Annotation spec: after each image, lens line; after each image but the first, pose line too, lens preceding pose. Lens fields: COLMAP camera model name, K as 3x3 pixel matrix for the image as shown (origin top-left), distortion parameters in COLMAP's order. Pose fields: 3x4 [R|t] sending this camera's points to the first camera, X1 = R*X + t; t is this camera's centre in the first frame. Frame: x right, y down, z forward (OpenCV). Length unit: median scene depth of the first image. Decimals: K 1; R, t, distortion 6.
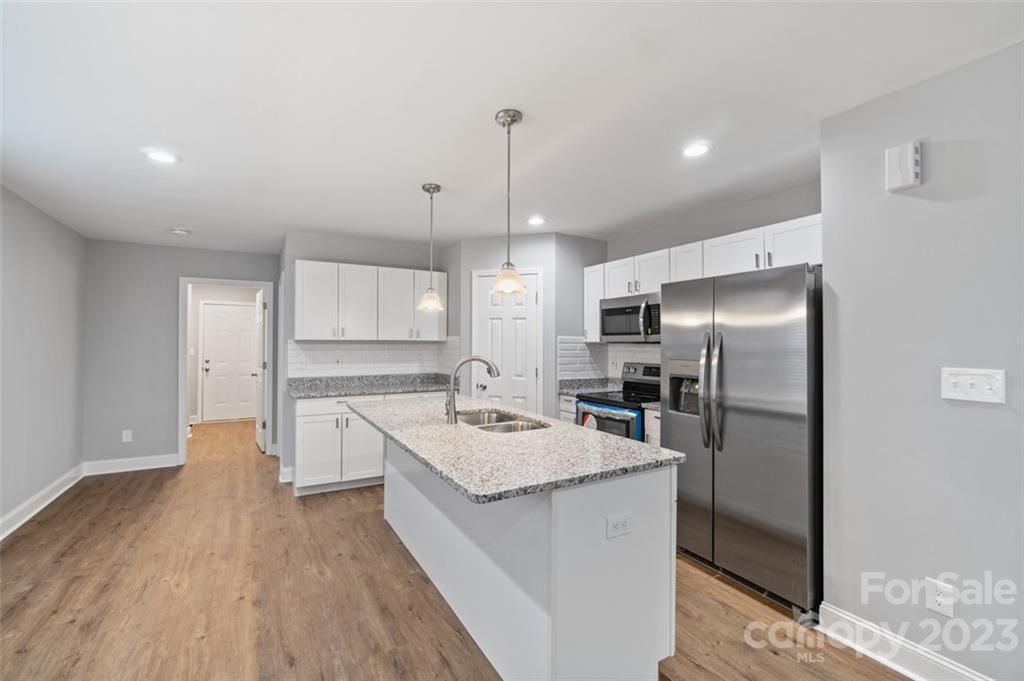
lens RADIAL K [[441.6, 0, 506.4], [0, 441.6, 337.2], [0, 0, 1]] dist [-0.009196, 0.003243]
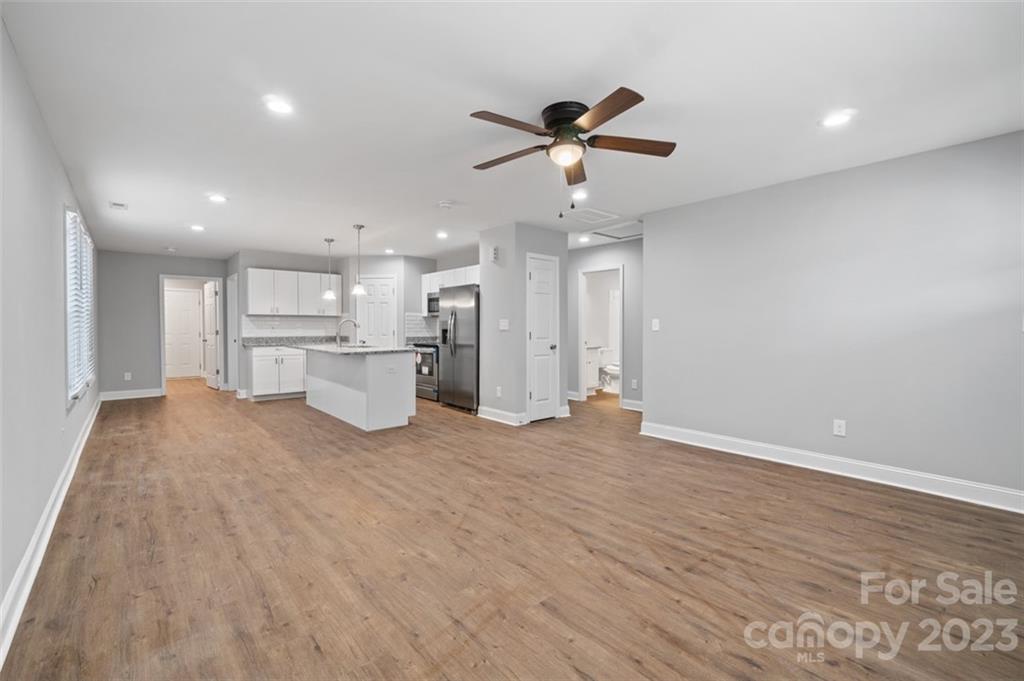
lens RADIAL K [[441.6, 0, 509.9], [0, 441.6, 340.3], [0, 0, 1]] dist [-0.009196, 0.003243]
pose [[0.980167, -0.009433, 0.197947, 0.183434], [0.000477, 0.998976, 0.045242, 0.029736], [-0.198171, -0.044250, 0.979168, -0.898892]]
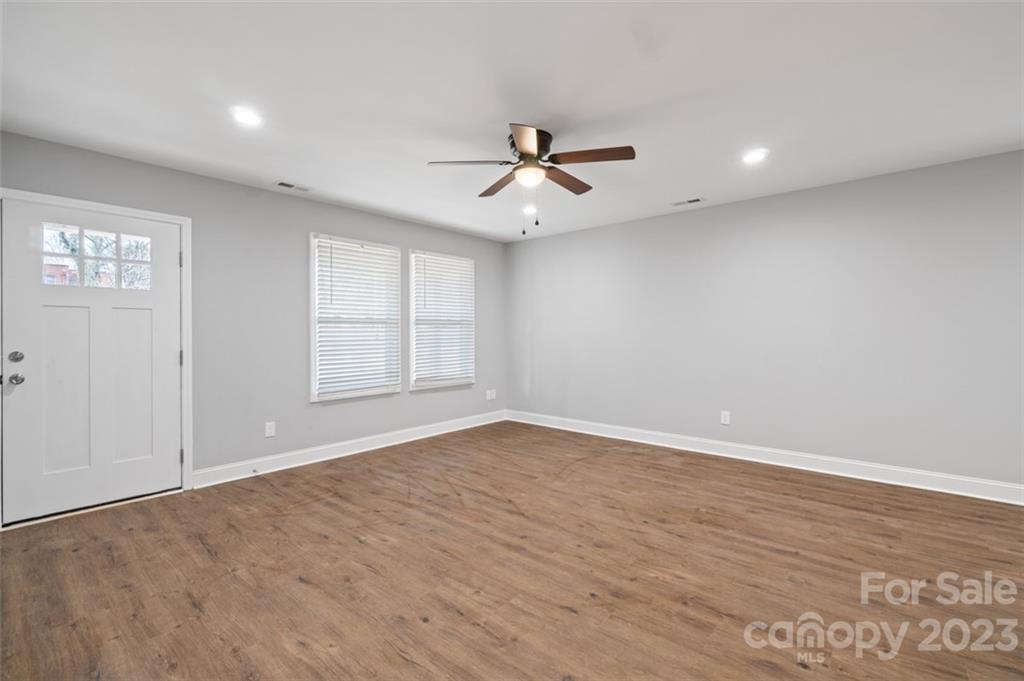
lens RADIAL K [[441.6, 0, 504.5], [0, 441.6, 337.7], [0, 0, 1]] dist [-0.009196, 0.003243]
pose [[-0.944242, 0.001641, -0.329249, 0.655045], [0.004485, 0.999959, -0.007880, 0.051890], [0.329222, -0.008917, -0.944210, 0.344750]]
